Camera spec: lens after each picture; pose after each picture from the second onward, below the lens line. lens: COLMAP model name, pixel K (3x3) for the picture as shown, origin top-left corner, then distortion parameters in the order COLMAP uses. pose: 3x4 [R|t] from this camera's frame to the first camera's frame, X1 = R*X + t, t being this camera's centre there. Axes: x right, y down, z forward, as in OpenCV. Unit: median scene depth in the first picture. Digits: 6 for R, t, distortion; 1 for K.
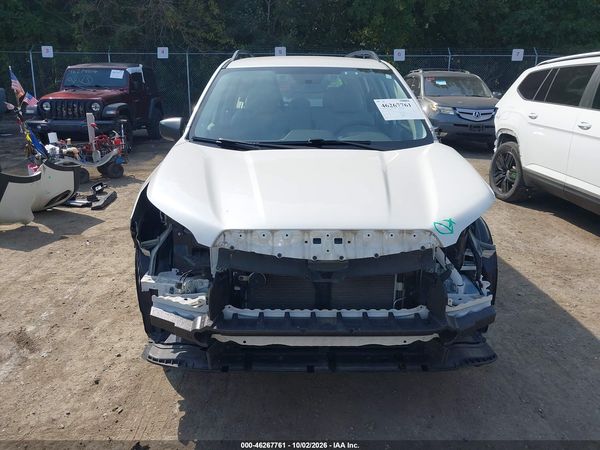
lens RADIAL K [[447.4, 0, 300.0], [0, 447.4, 225.0], [0, 0, 1]] dist [0.002190, -0.001440]
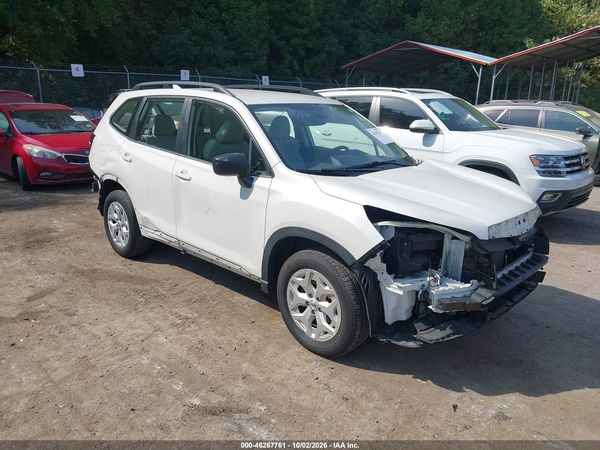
lens RADIAL K [[476.6, 0, 294.4], [0, 476.6, 224.1], [0, 0, 1]] dist [0.009807, -0.008152]
pose [[0.722627, -0.166824, 0.670805, -0.895334], [0.201190, 0.979186, 0.026783, -0.069271], [-0.661311, 0.115605, 0.741150, 0.162791]]
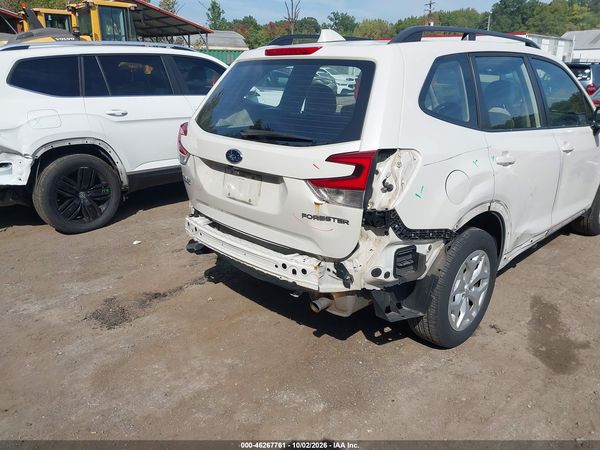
lens RADIAL K [[476.6, 0, 294.4], [0, 476.6, 224.1], [0, 0, 1]] dist [0.009807, -0.008152]
pose [[-0.678332, -0.231438, 0.697354, -0.639149], [0.228424, 0.835641, 0.499526, -0.709256], [-0.698346, 0.498137, -0.513976, 2.192121]]
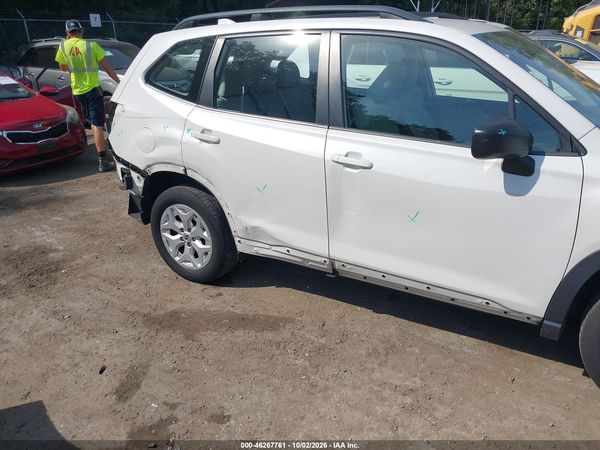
lens RADIAL K [[471.7, 0, 291.7], [0, 471.7, 227.3], [0, 0, 1]] dist [0.009790, -0.004407]
pose [[0.556414, -0.320672, 0.766533, -0.920737], [0.288925, 0.939629, 0.183359, -0.273721], [-0.779054, 0.119448, 0.615473, 0.841286]]
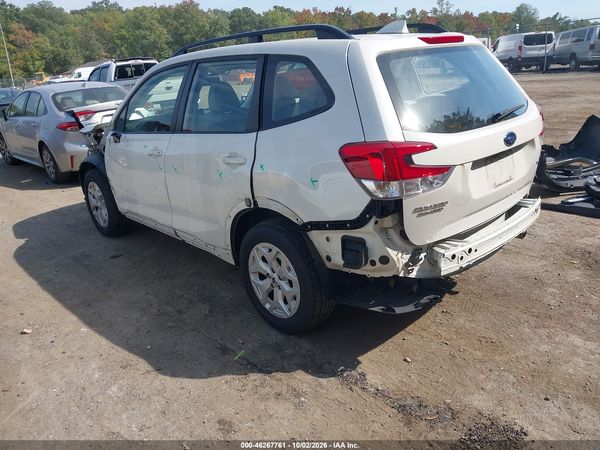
lens RADIAL K [[476.6, 0, 294.4], [0, 476.6, 224.1], [0, 0, 1]] dist [0.009807, -0.008152]
pose [[-0.752062, 0.262805, -0.604430, 0.701278], [-0.138333, 0.833699, 0.534611, -0.689584], [0.644412, 0.485673, -0.590639, 2.111324]]
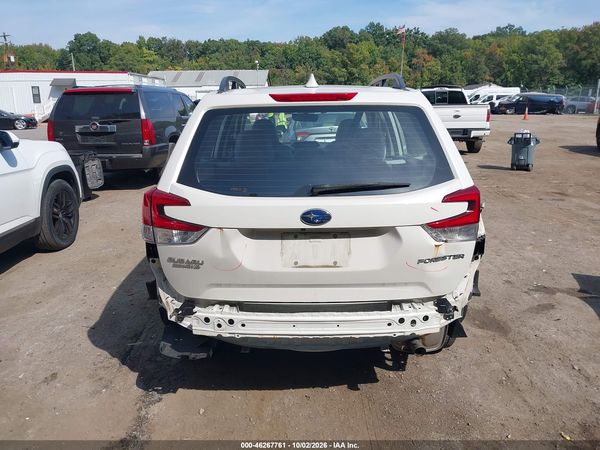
lens RADIAL K [[476.6, 0, 294.4], [0, 476.6, 224.1], [0, 0, 1]] dist [0.009807, -0.008152]
pose [[-0.999480, 0.002593, 0.032126, -0.026718], [0.019585, 0.840508, 0.541445, -0.782064], [-0.025598, 0.541793, -0.840122, 2.358128]]
